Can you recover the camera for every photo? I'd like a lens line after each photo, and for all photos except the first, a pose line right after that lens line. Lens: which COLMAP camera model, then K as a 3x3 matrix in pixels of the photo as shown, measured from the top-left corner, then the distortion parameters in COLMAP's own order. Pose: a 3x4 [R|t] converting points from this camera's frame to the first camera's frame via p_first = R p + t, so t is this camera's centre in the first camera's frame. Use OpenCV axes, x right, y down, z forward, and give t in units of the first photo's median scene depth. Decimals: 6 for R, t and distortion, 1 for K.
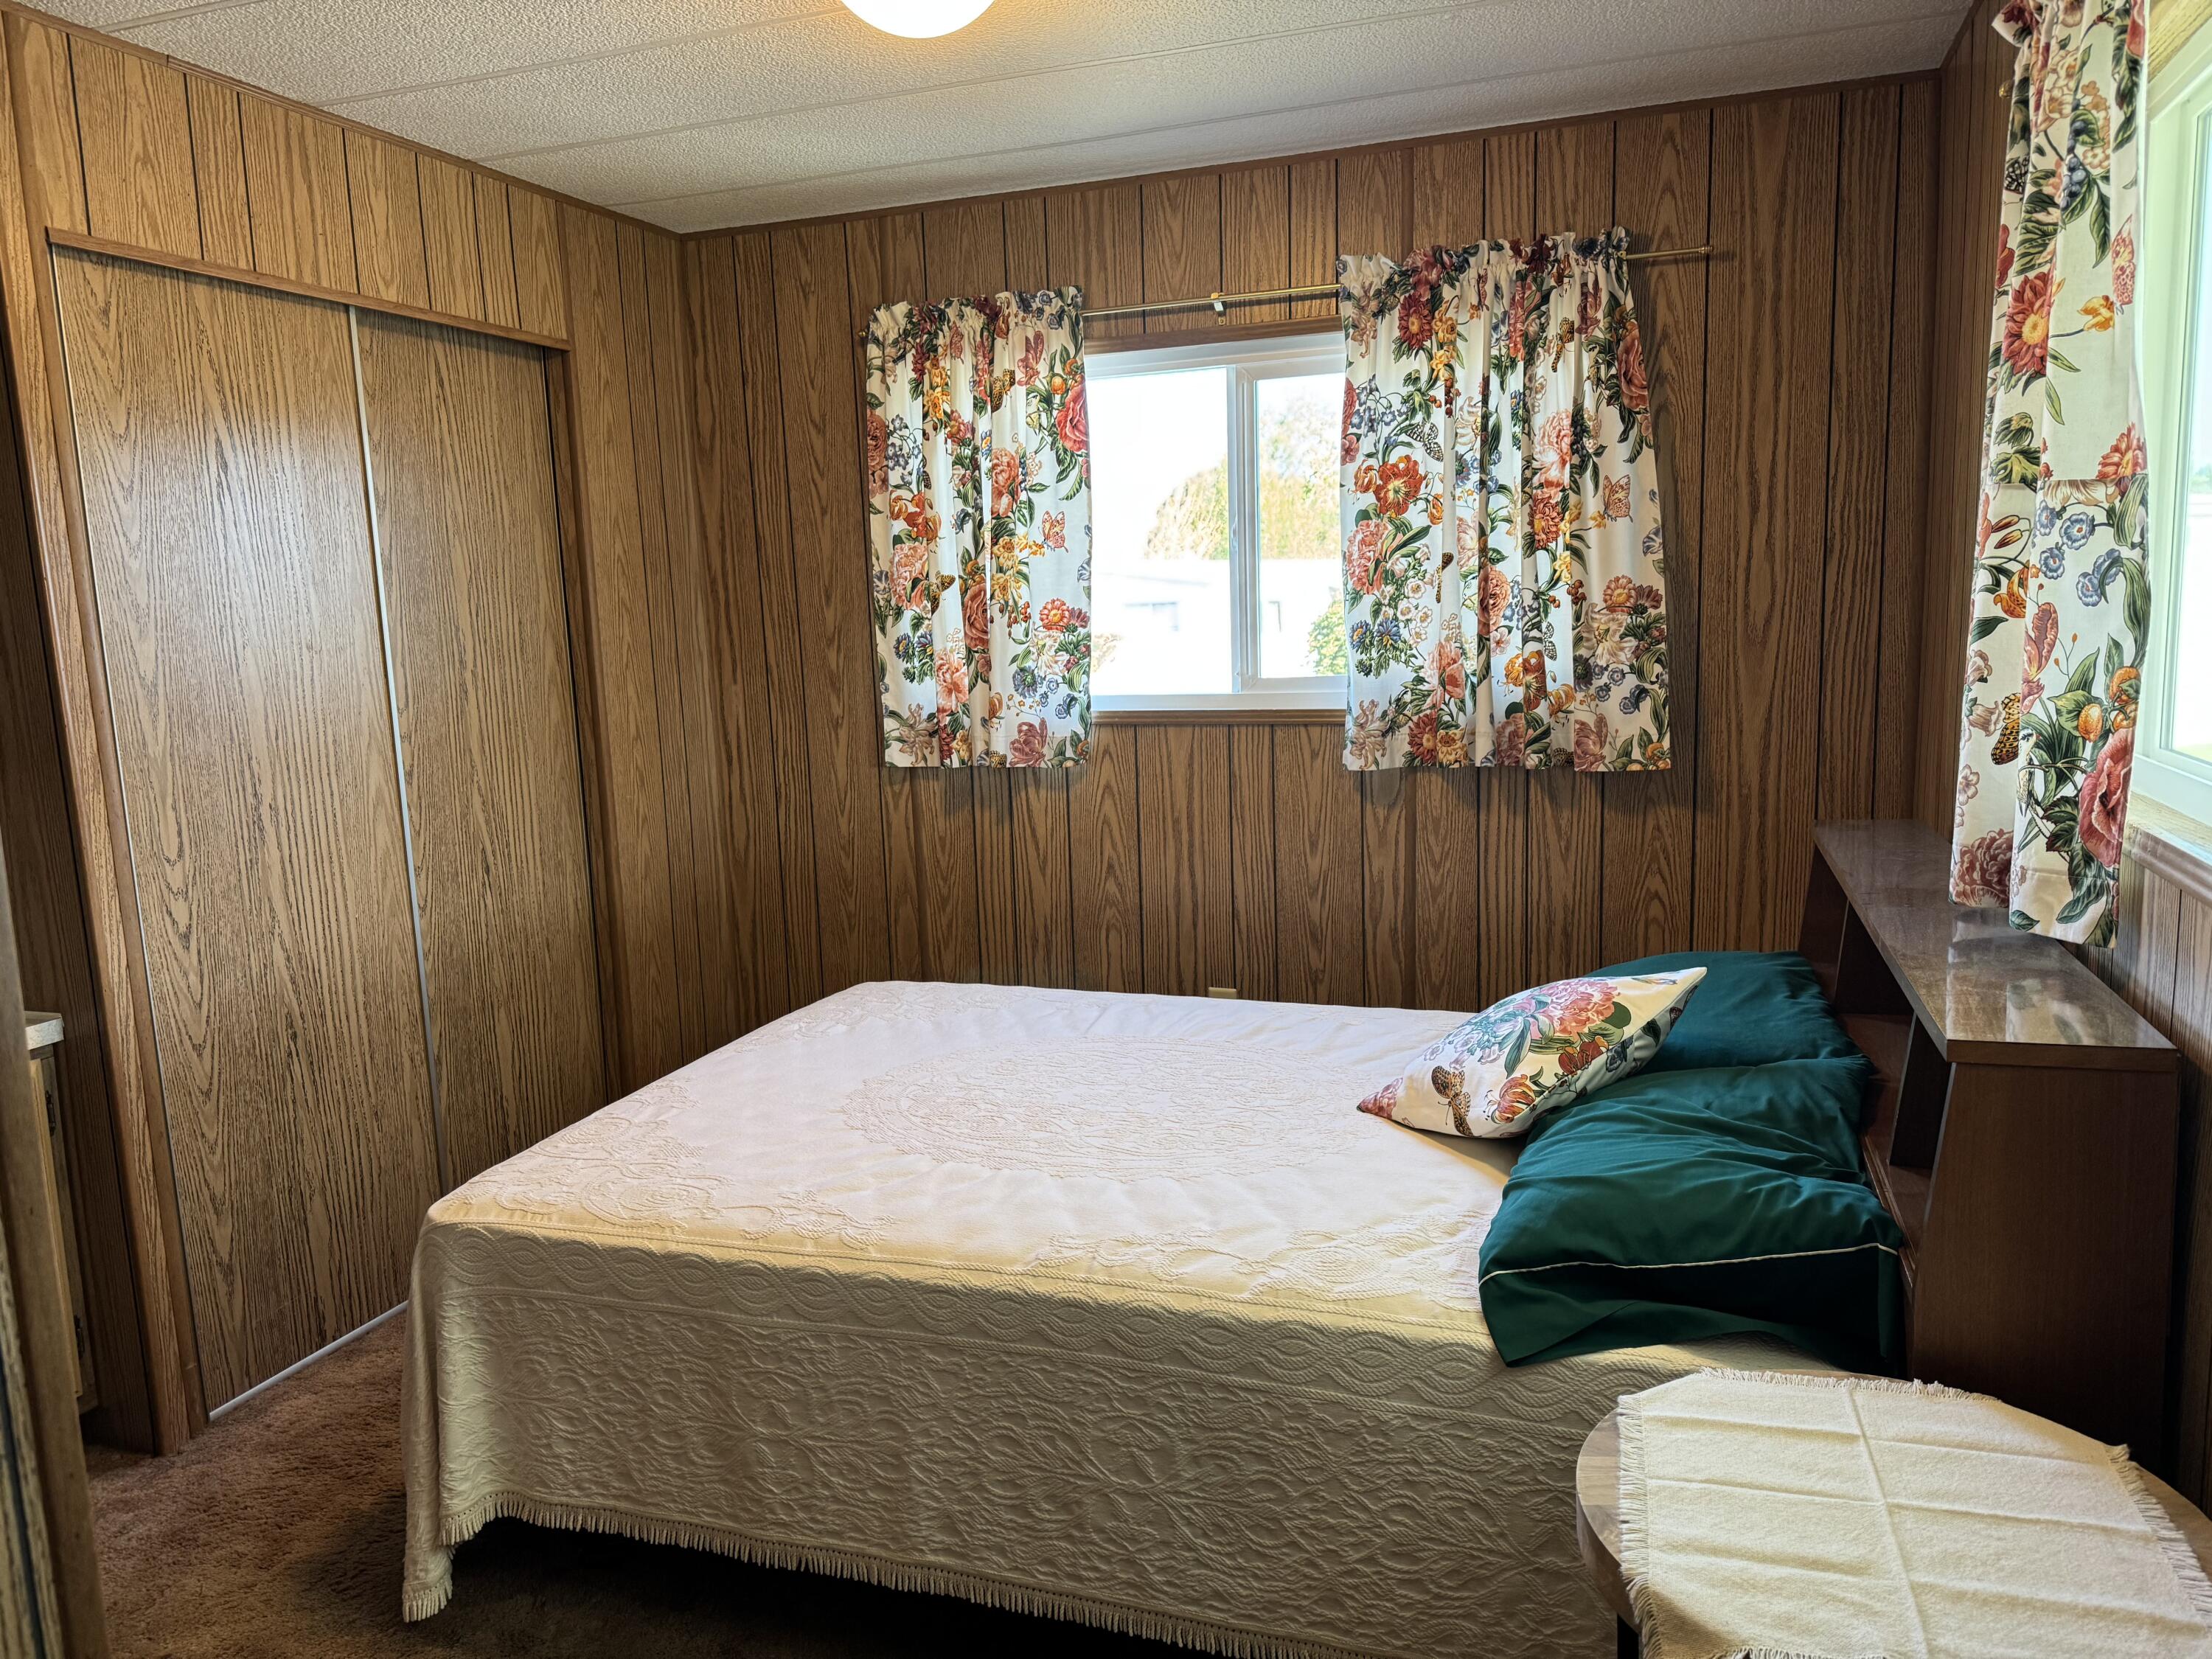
lens RADIAL K [[1544.2, 0, 1112.2], [0, 1544.2, 824.6], [0, 0, 1]] dist [0.103334, -0.153131]
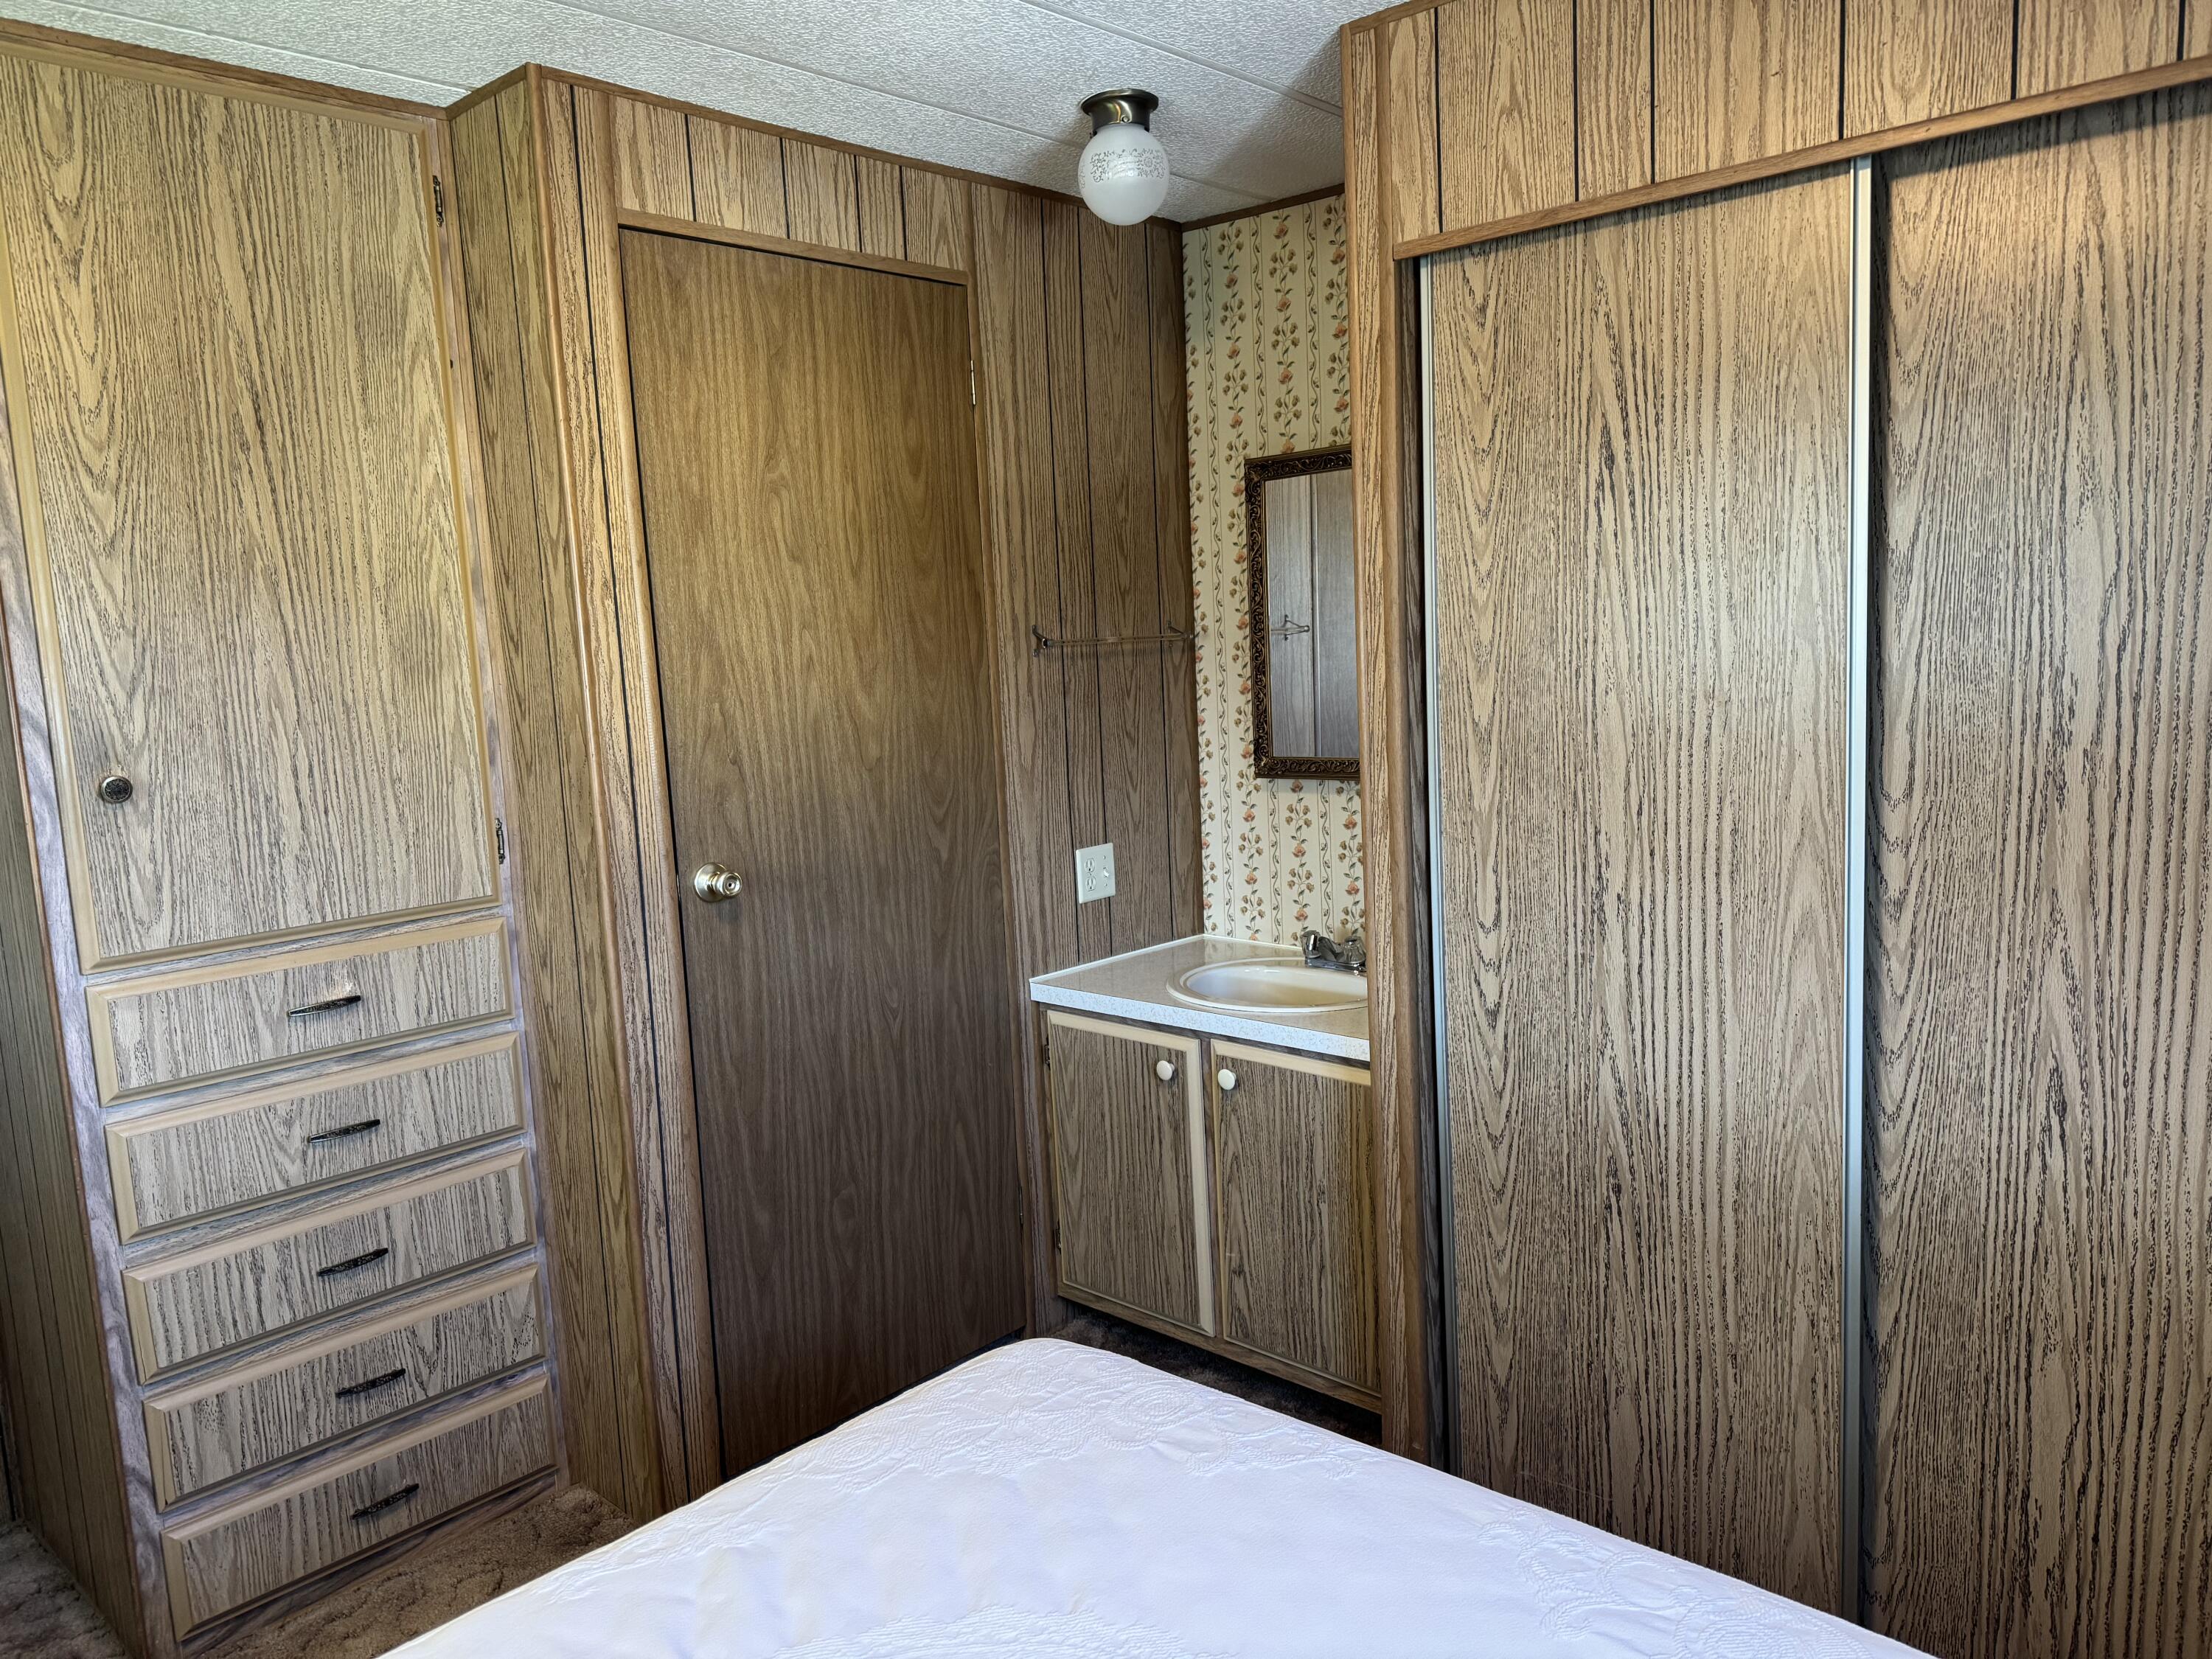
lens RADIAL K [[1544.2, 0, 1112.2], [0, 1544.2, 824.6], [0, 0, 1]] dist [0.103334, -0.153131]
pose [[-0.397203, 0.168055, -0.902213, 0.267064], [-0.069615, 0.974741, 0.212213, -0.202263], [0.915087, 0.147099, -0.375470, 1.104493]]
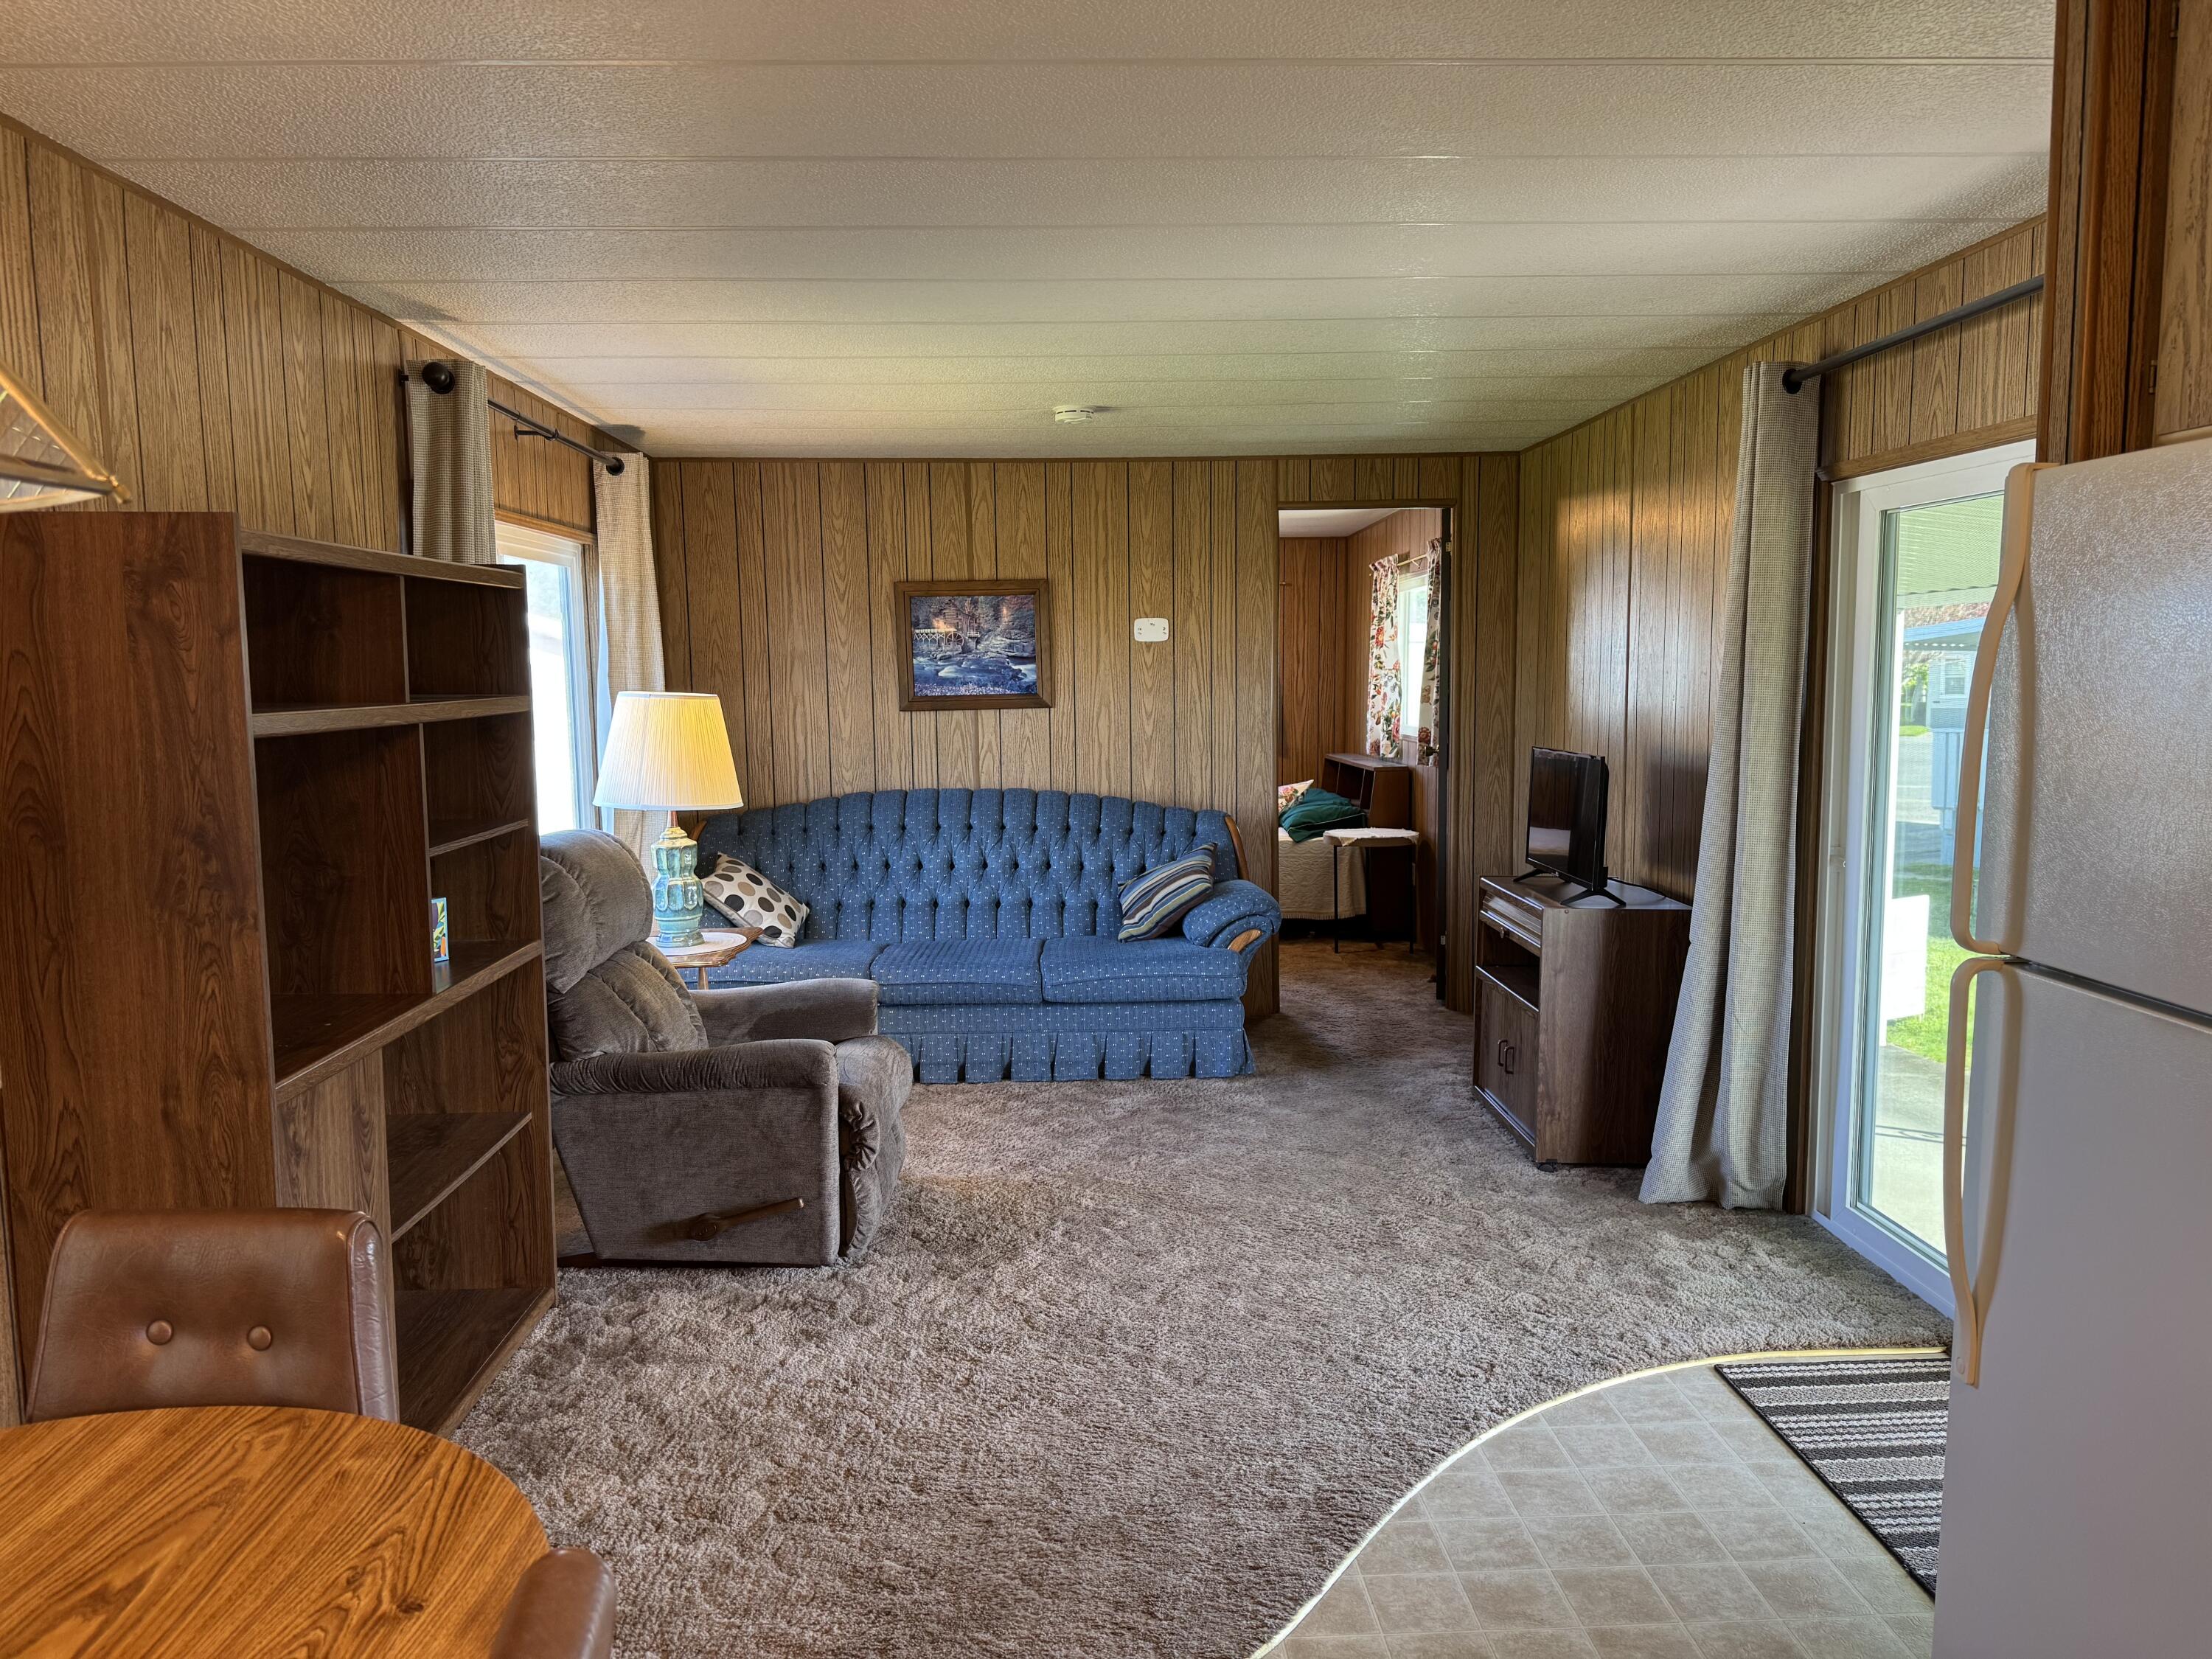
lens RADIAL K [[1544.2, 0, 1112.2], [0, 1544.2, 824.6], [0, 0, 1]] dist [0.103334, -0.153131]
pose [[0.927485, -0.013488, 0.373616, -0.826241], [0.033174, 0.998376, -0.046309, 0.192778], [-0.372385, 0.055346, 0.926427, -1.294907]]
